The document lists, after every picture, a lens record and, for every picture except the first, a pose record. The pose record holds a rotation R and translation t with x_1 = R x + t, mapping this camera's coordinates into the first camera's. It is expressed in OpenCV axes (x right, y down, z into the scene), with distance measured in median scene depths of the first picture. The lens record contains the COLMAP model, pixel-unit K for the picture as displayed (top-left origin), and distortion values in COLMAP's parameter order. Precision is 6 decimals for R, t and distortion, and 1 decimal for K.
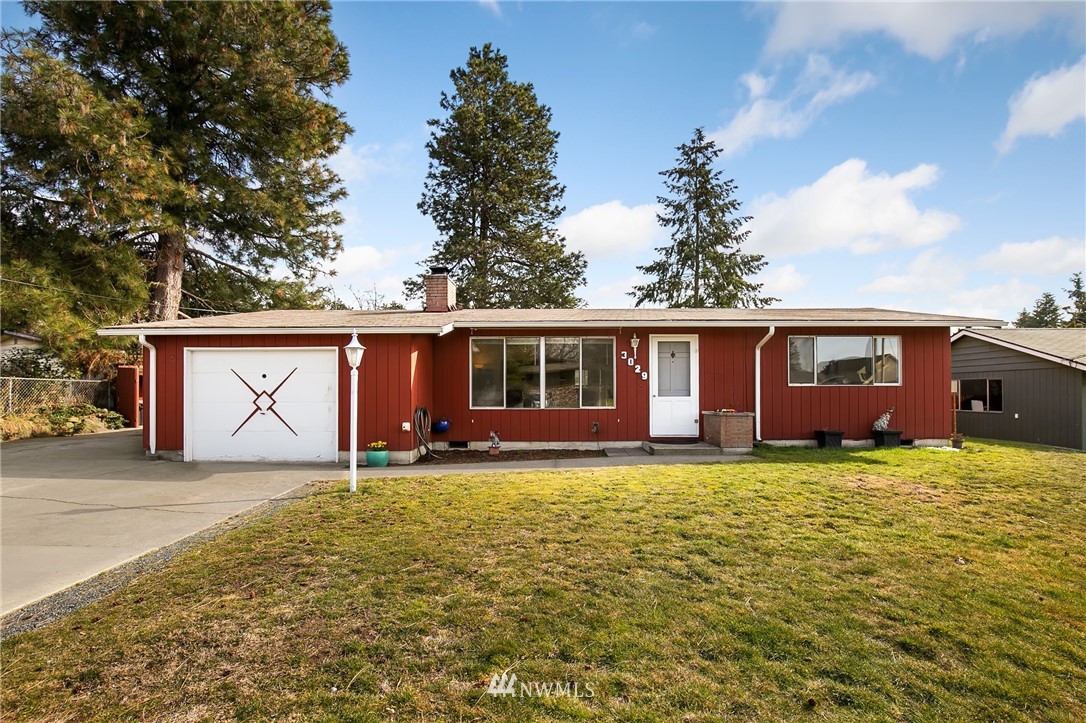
lens RADIAL K [[520.4, 0, 545.2], [0, 520.4, 356.9], [0, 0, 1]] dist [-0.026048, 0.001774]
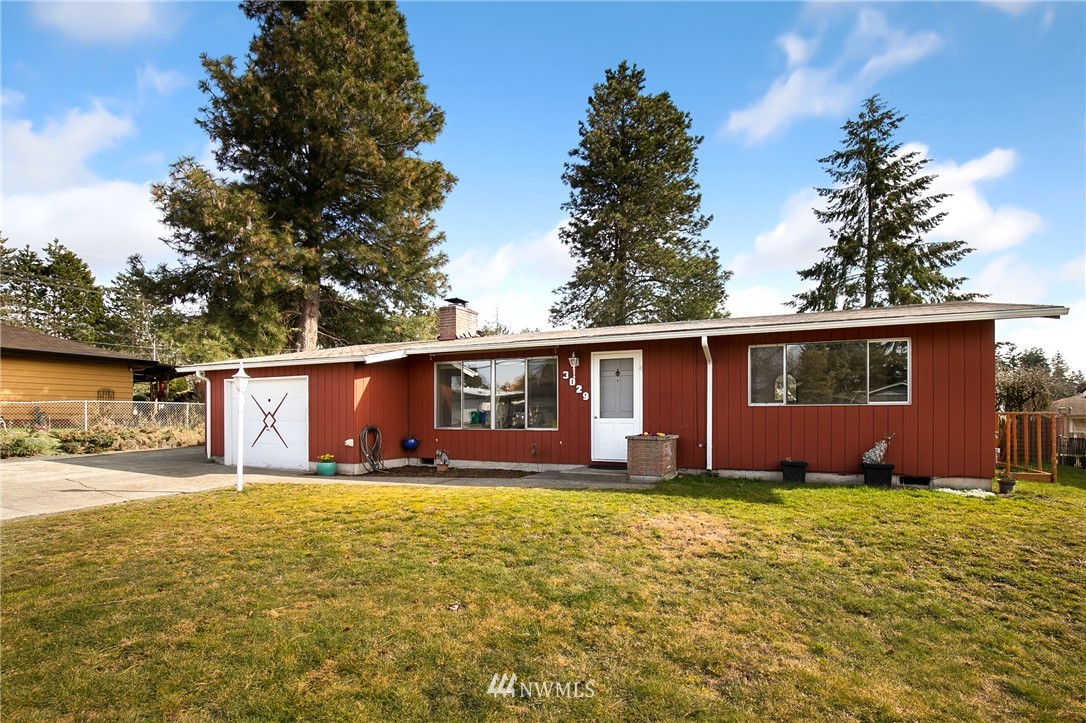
lens RADIAL K [[521.4, 0, 547.9], [0, 521.4, 385.1], [0, 0, 1]] dist [-0.027039, 0.000550]
pose [[0.915902, -0.021109, -0.400846, 0.256585], [0.025055, 0.999675, 0.004603, 0.004999], [0.400618, -0.014259, 0.916134, 0.050888]]
